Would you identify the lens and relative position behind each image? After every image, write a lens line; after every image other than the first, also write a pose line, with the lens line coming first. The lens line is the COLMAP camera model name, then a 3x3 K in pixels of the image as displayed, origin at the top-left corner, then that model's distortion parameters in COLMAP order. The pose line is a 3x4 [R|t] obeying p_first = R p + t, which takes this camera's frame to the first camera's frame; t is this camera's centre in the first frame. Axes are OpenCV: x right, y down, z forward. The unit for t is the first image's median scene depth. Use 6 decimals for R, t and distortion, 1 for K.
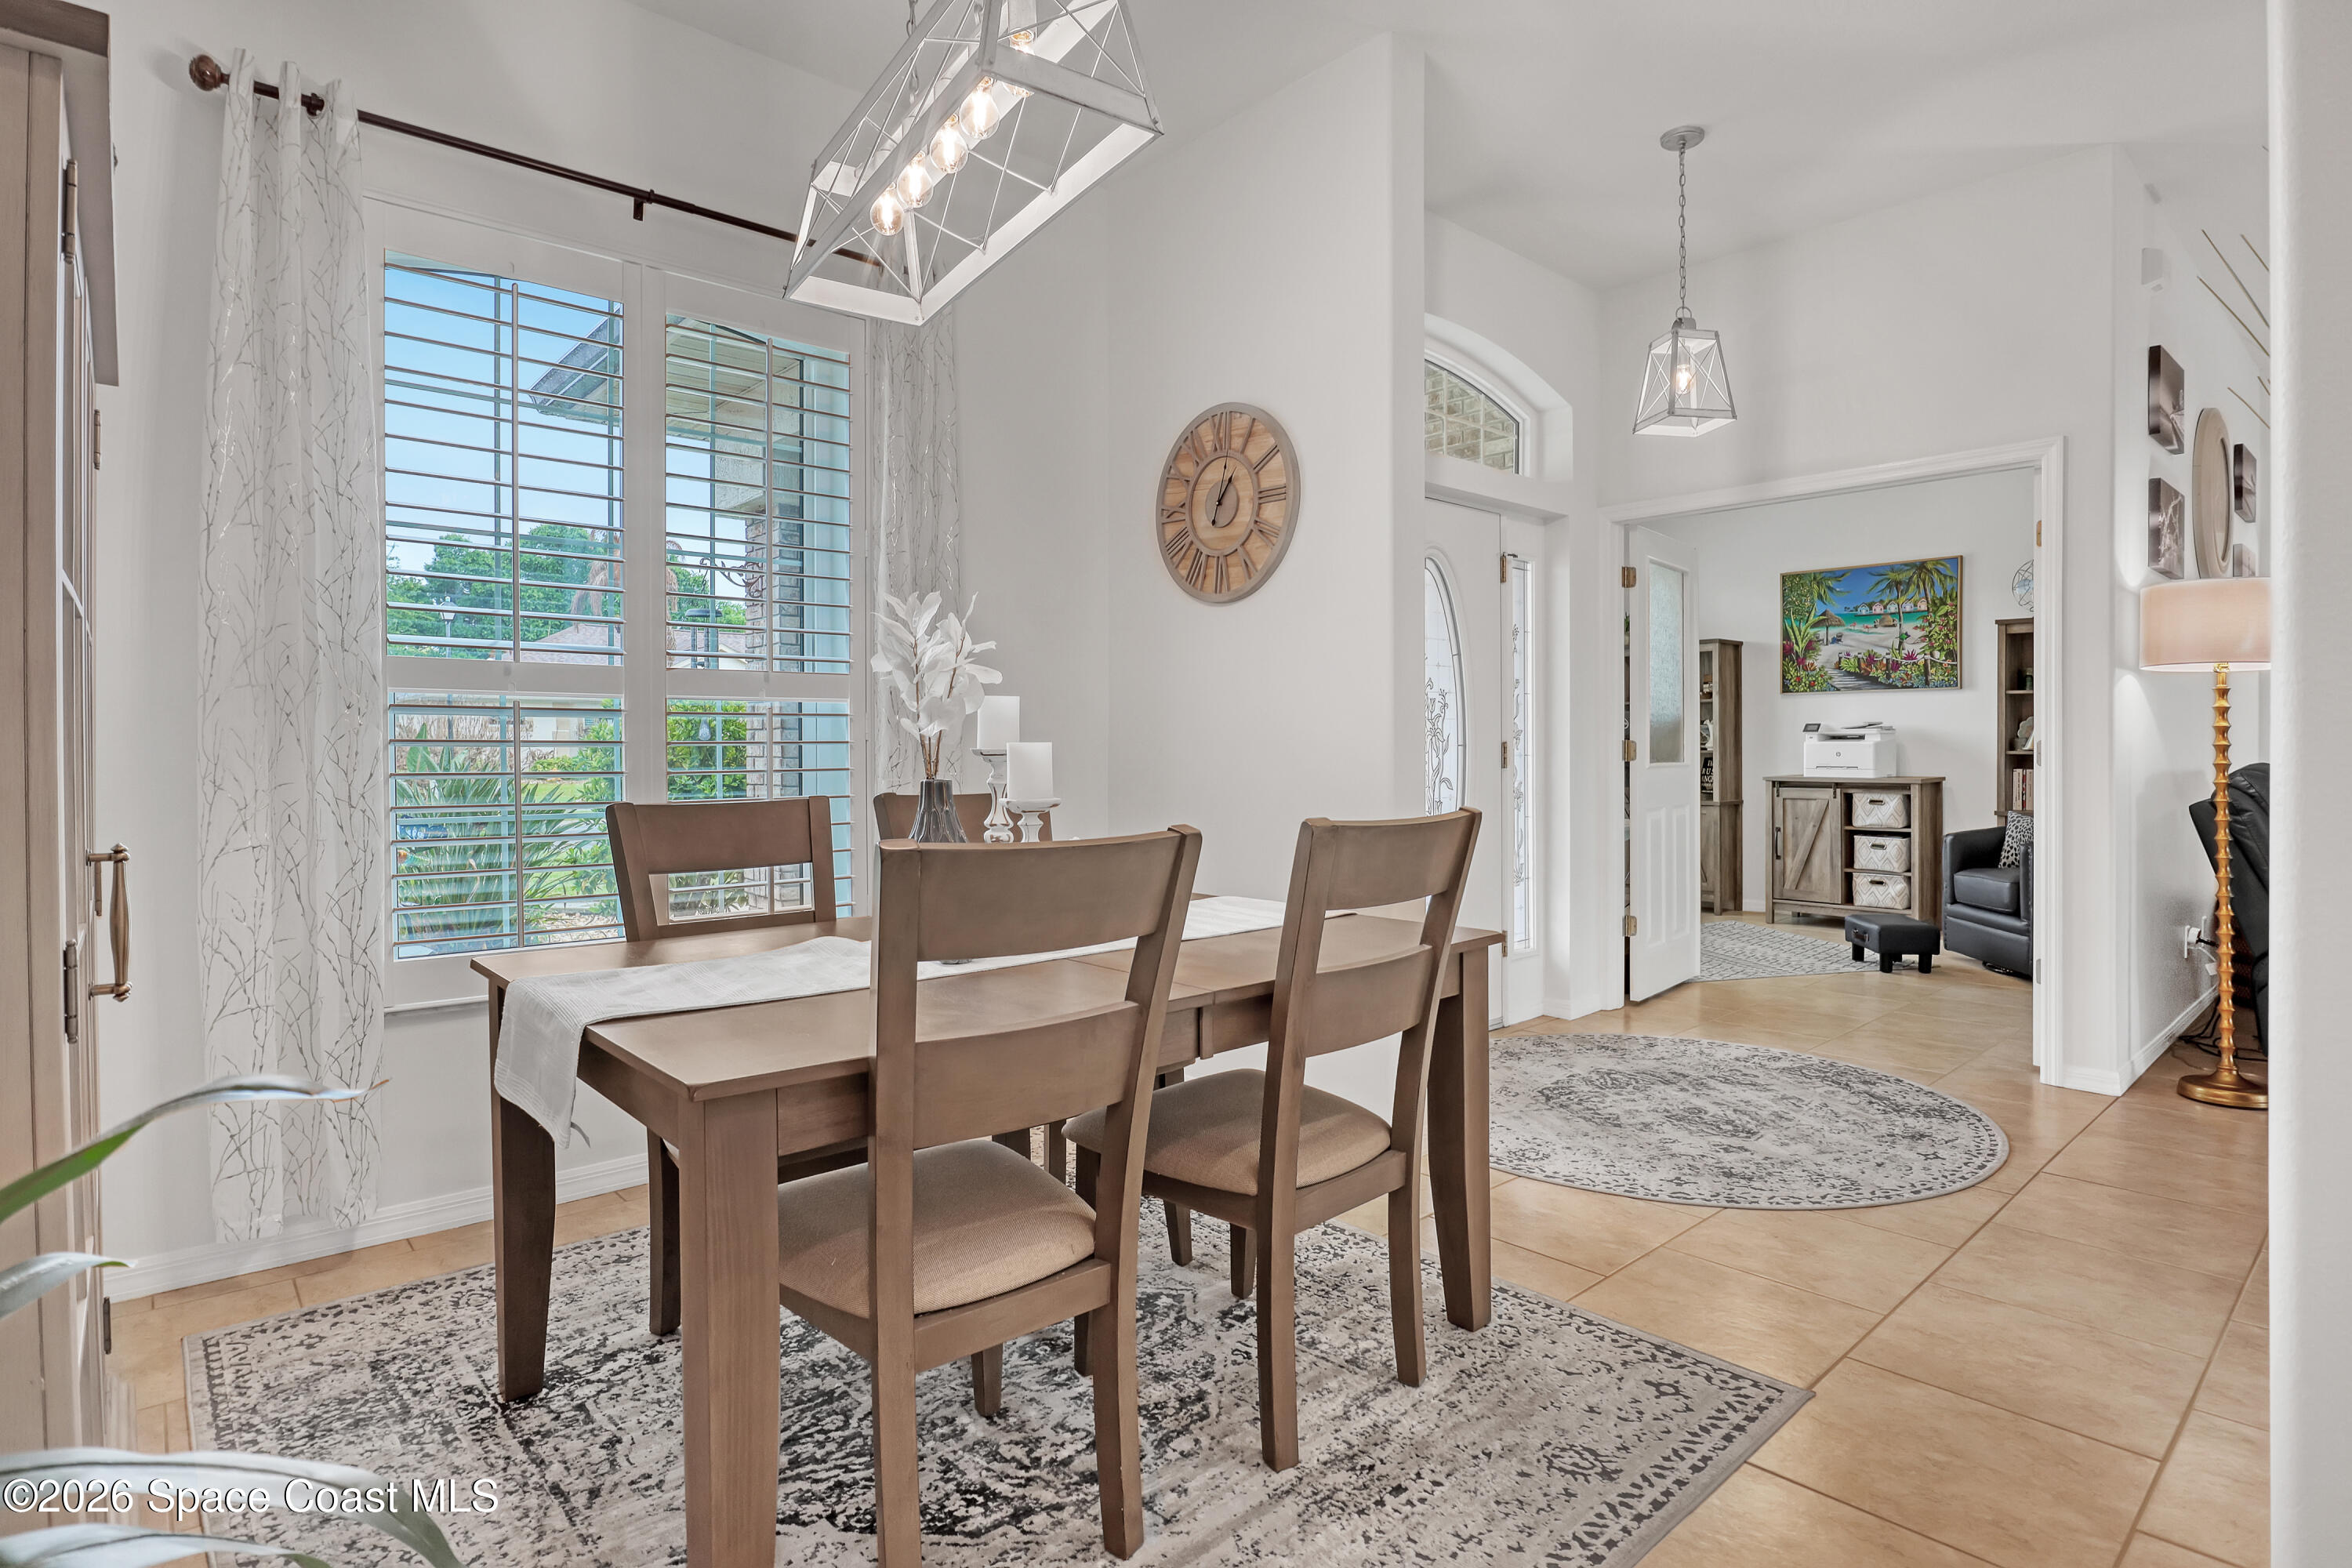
lens RADIAL K [[1209.9, 0, 1184.7], [0, 1209.9, 769.8], [0, 0, 1]] dist [-0.055308, 0.016665]
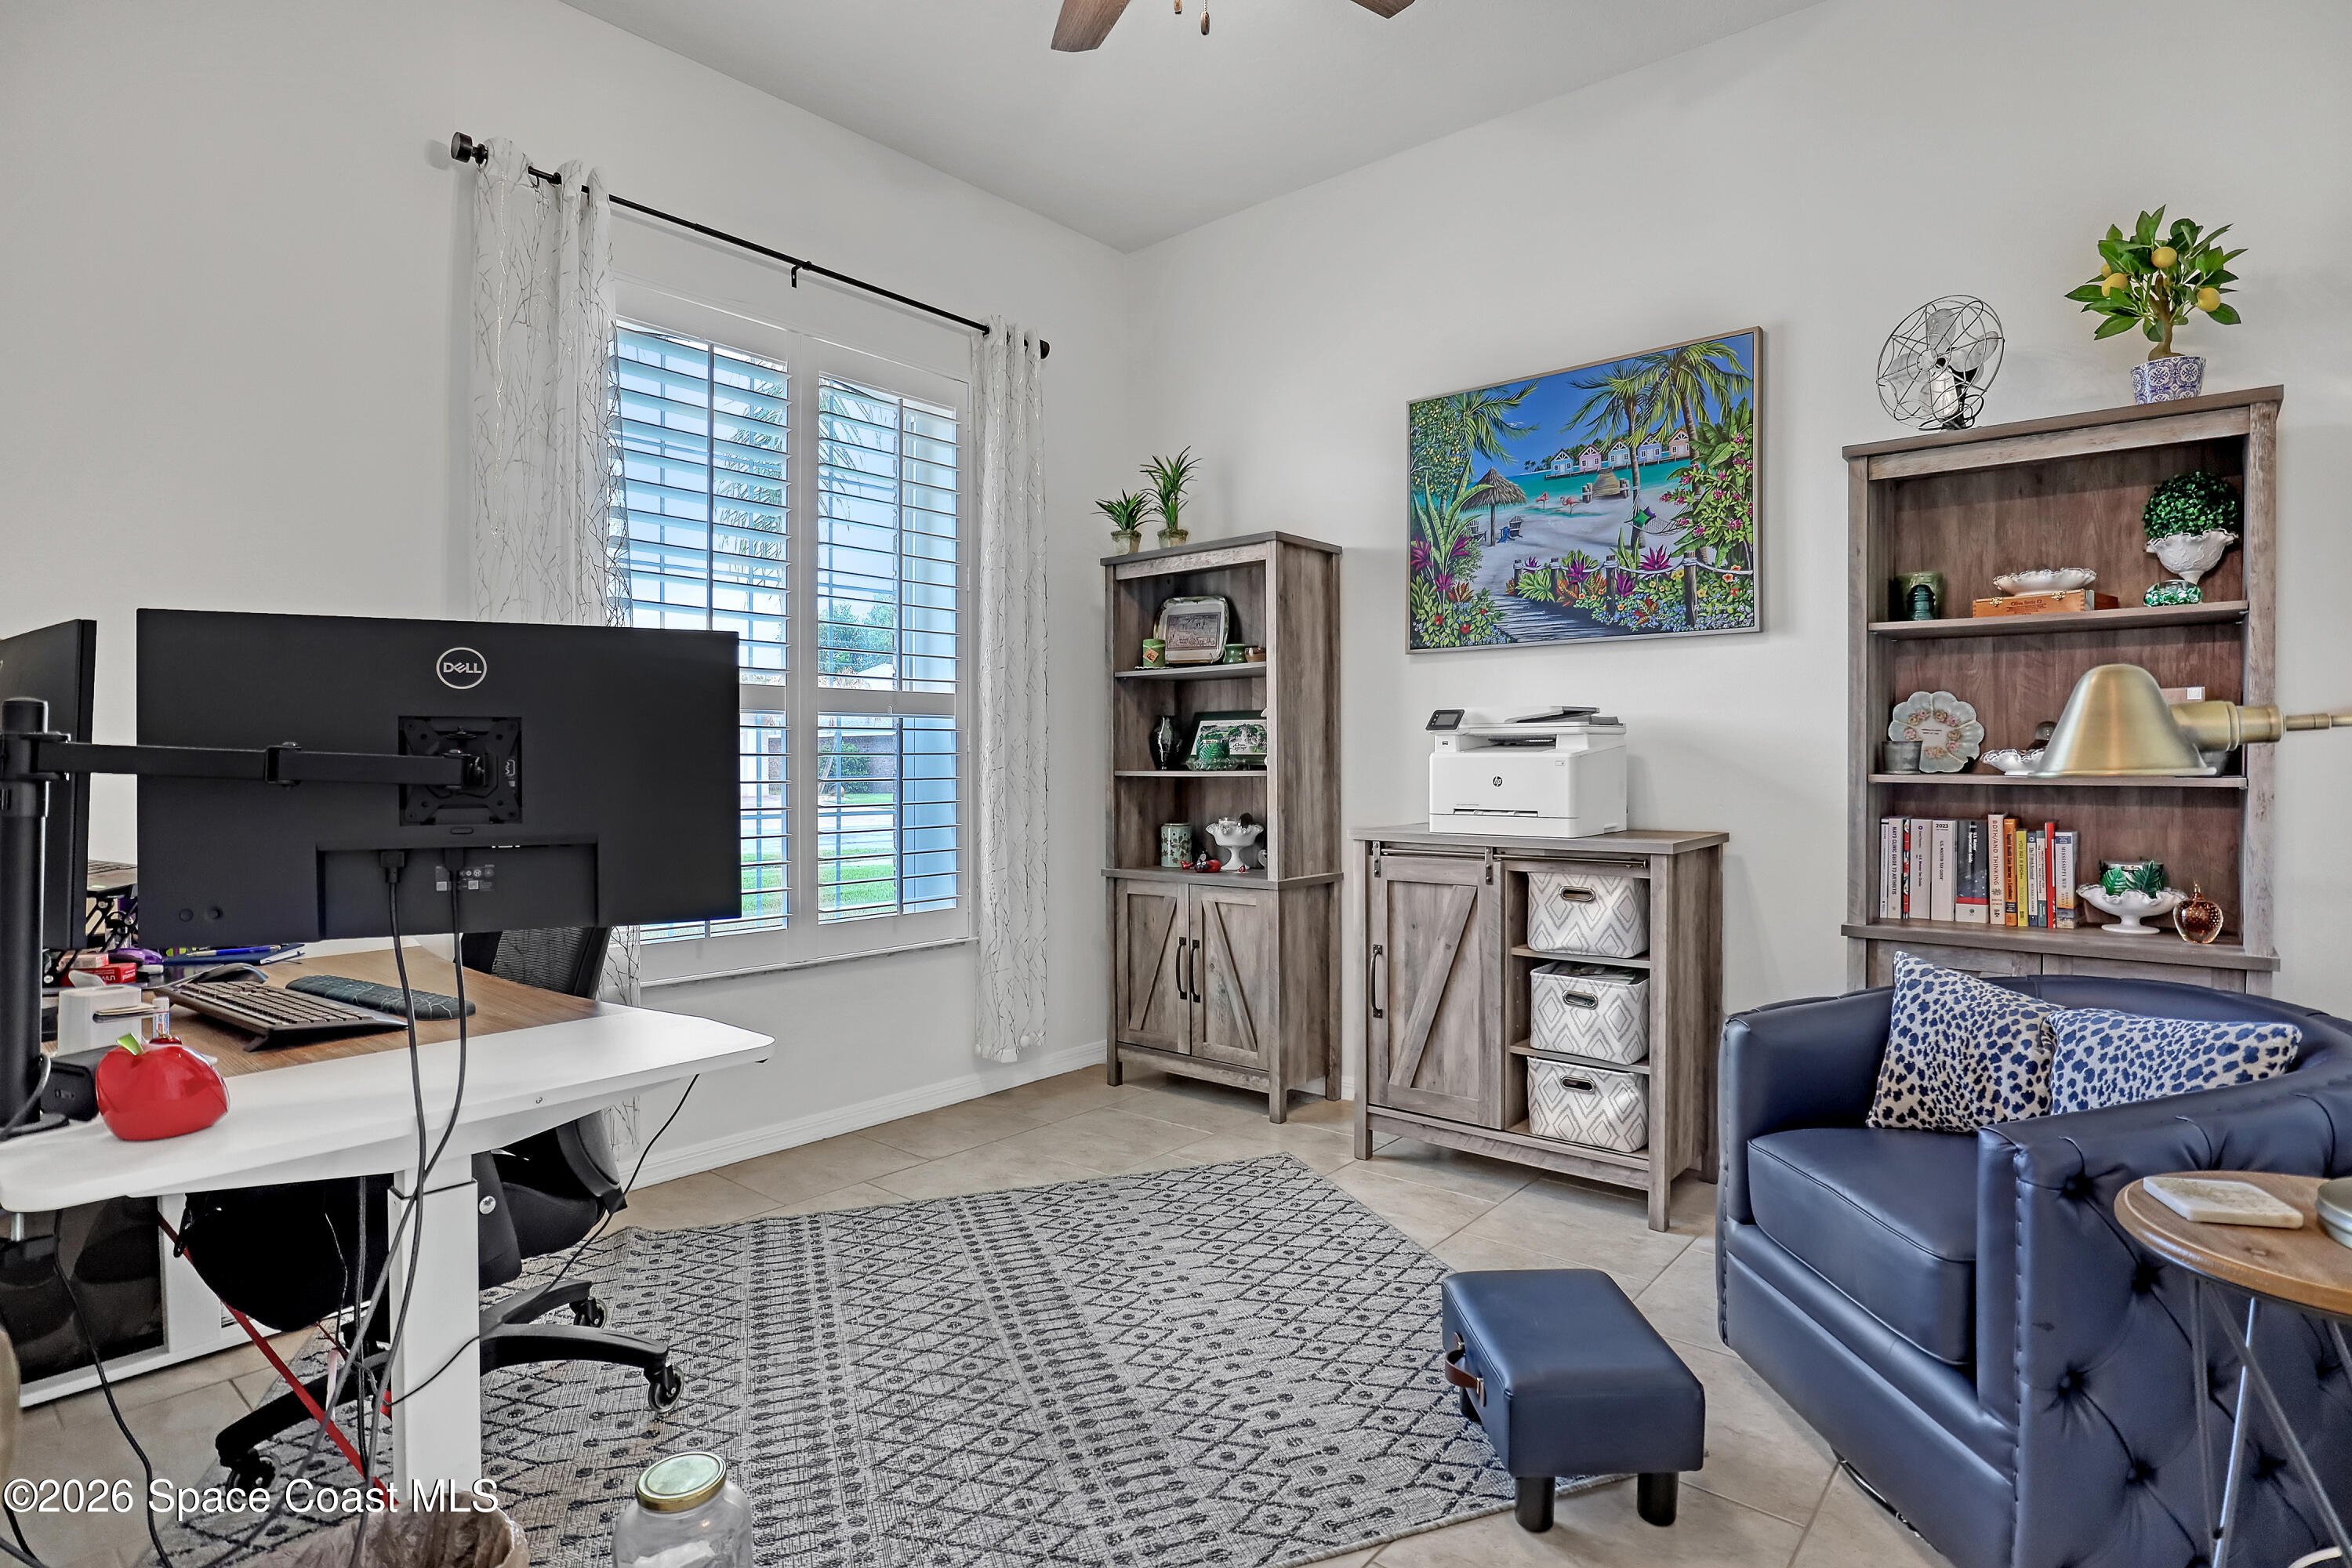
lens RADIAL K [[1258.4, 0, 1204.5], [0, 1258.4, 784.6], [0, 0, 1]] dist [-0.055861, 0.000400]
pose [[0.986199, -0.002577, 0.165544, 0.366291], [0.002200, 0.999995, 0.002459, -0.013200], [-0.165549, -0.002061, 0.986199, 0.565740]]
